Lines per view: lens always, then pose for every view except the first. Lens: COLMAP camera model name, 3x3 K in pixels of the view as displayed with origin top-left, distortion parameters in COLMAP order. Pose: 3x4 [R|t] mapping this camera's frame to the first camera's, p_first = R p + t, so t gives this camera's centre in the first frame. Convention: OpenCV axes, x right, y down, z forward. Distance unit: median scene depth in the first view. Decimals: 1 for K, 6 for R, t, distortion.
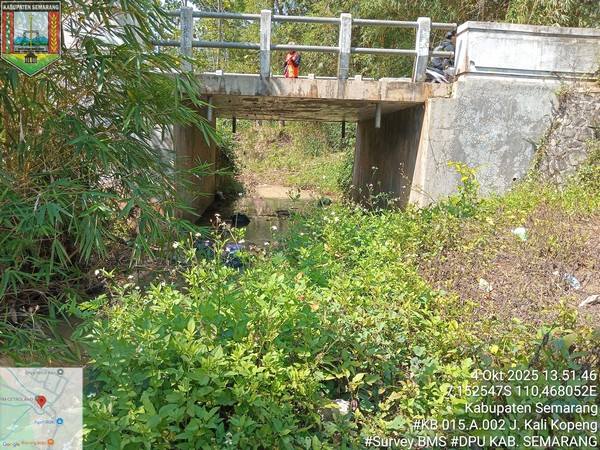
lens RADIAL K [[448.6, 0, 300.0], [0, 448.6, 225.0], [0, 0, 1]] dist [0.003139, -0.000510]
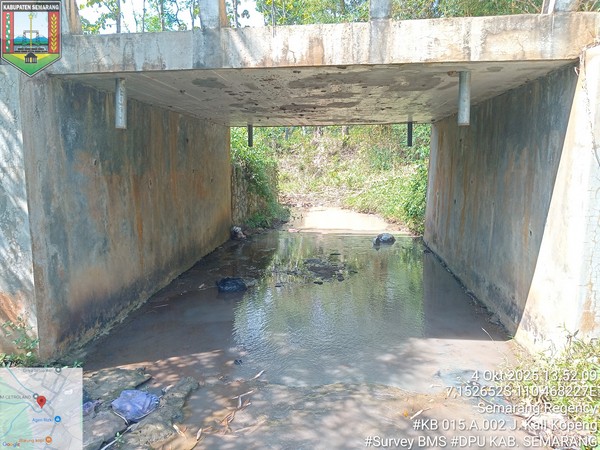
lens RADIAL K [[498.3, 0, 300.0], [0, 498.3, 225.0], [0, 0, 1]] dist [-0.003516, -0.001674]
pose [[0.989133, -0.020289, -0.145618, 0.060834], [0.014394, 0.999038, -0.041424, -0.073476], [0.146319, 0.038878, 0.988473, 0.366026]]
